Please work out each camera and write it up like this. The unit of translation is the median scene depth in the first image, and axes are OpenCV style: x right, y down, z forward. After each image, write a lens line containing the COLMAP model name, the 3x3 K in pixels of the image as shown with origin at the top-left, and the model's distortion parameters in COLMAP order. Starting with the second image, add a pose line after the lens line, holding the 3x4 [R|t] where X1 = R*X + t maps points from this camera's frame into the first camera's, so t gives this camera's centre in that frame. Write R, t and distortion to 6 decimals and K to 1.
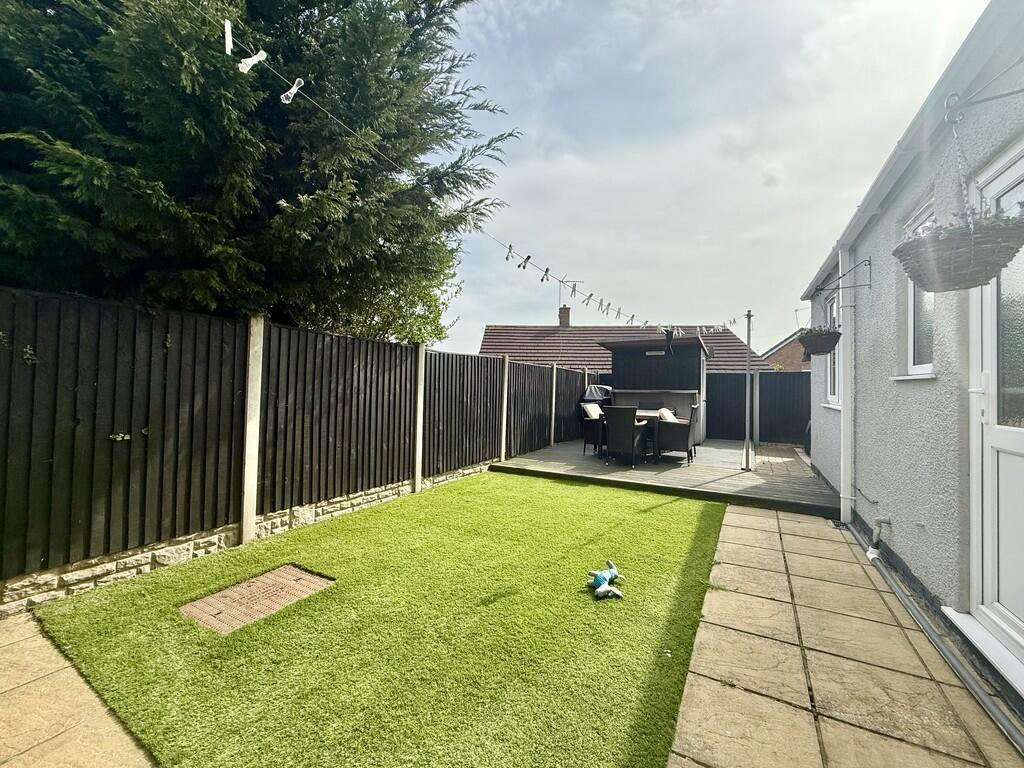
lens RADIAL K [[406.8, 0, 509.4], [0, 406.8, 383.4], [0, 0, 1]] dist [0.001378, -0.000218]
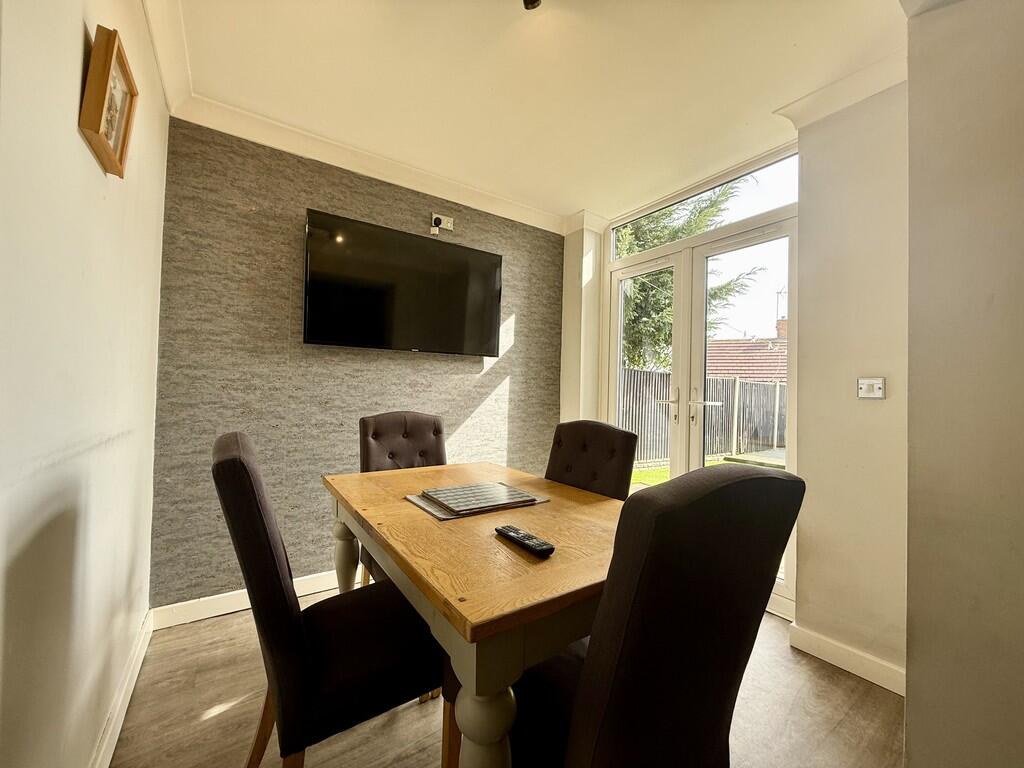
lens RADIAL K [[406.8, 0, 509.4], [0, 406.8, 383.4], [0, 0, 1]] dist [0.001378, -0.000218]
pose [[0.901388, 0.009687, -0.432904, -0.108755], [-0.015436, 0.999833, -0.009766, -0.023322], [0.432737, 0.015485, 0.901387, -0.564340]]
